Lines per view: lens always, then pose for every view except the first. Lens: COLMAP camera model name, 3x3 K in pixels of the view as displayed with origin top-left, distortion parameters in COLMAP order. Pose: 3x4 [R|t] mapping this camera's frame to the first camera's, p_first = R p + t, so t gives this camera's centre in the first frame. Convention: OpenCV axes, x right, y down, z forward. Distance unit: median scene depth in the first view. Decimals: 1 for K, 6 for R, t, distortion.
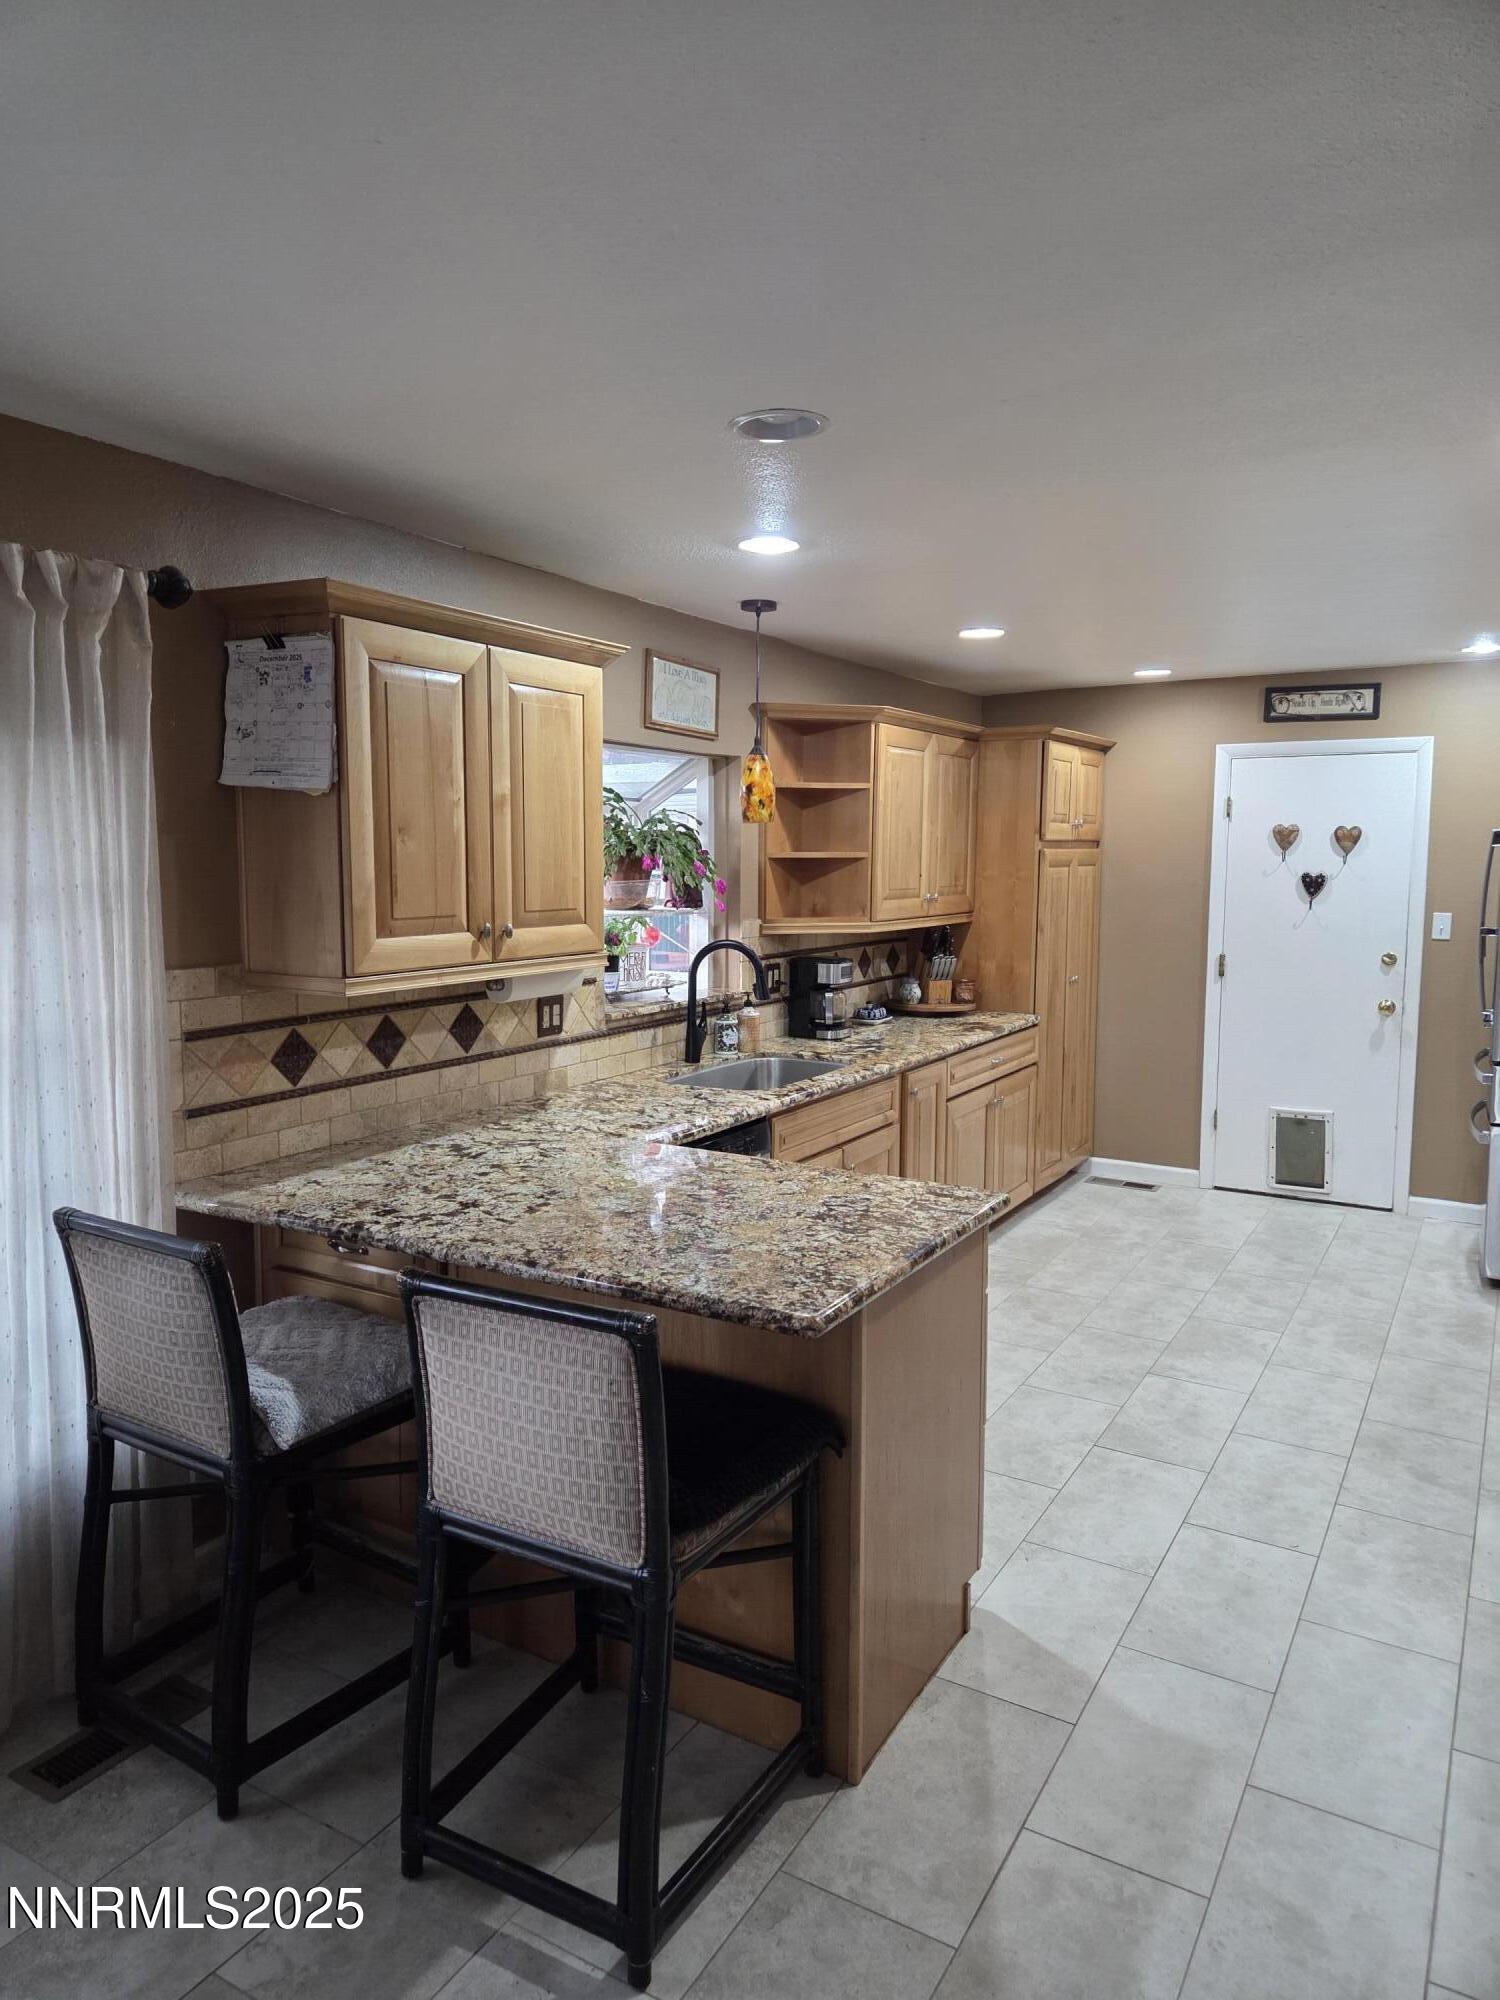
lens RADIAL K [[1333.0, 0, 728.4], [0, 1333.0, 984.9], [0, 0, 1]] dist [0.081224, -0.083231]
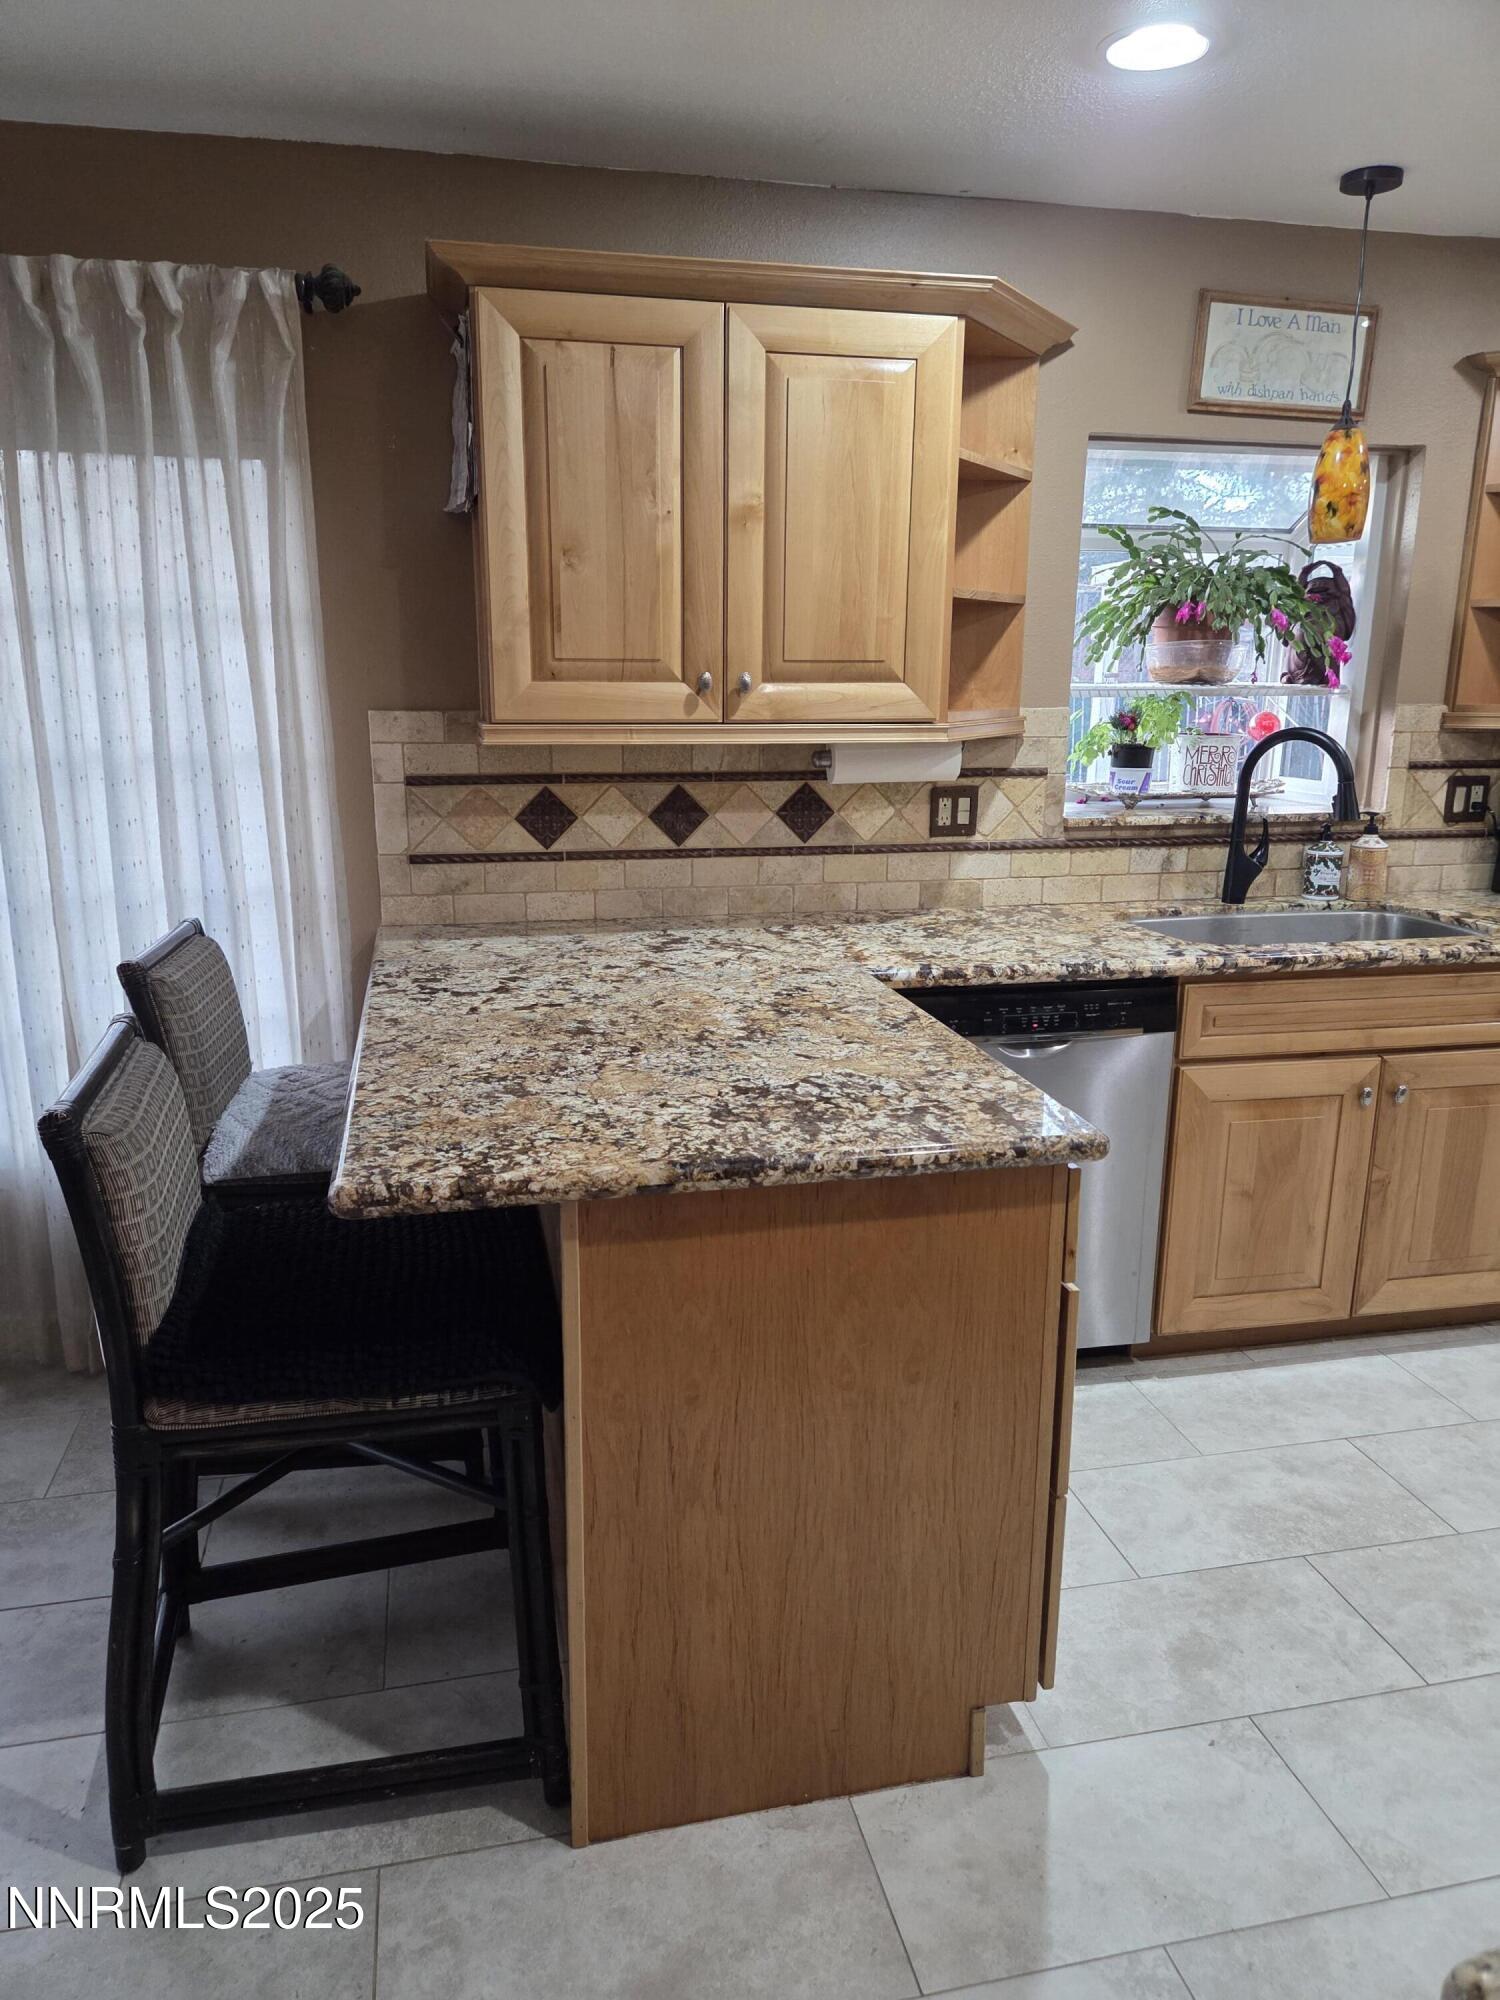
lens RADIAL K [[1333.0, 0, 728.4], [0, 1333.0, 984.9], [0, 0, 1]] dist [0.081224, -0.083231]
pose [[0.682778, 0.164395, -0.711891, 0.448921], [-0.074838, 0.984969, 0.155679, 0.014006], [0.726783, -0.053017, 0.684818, 0.447891]]
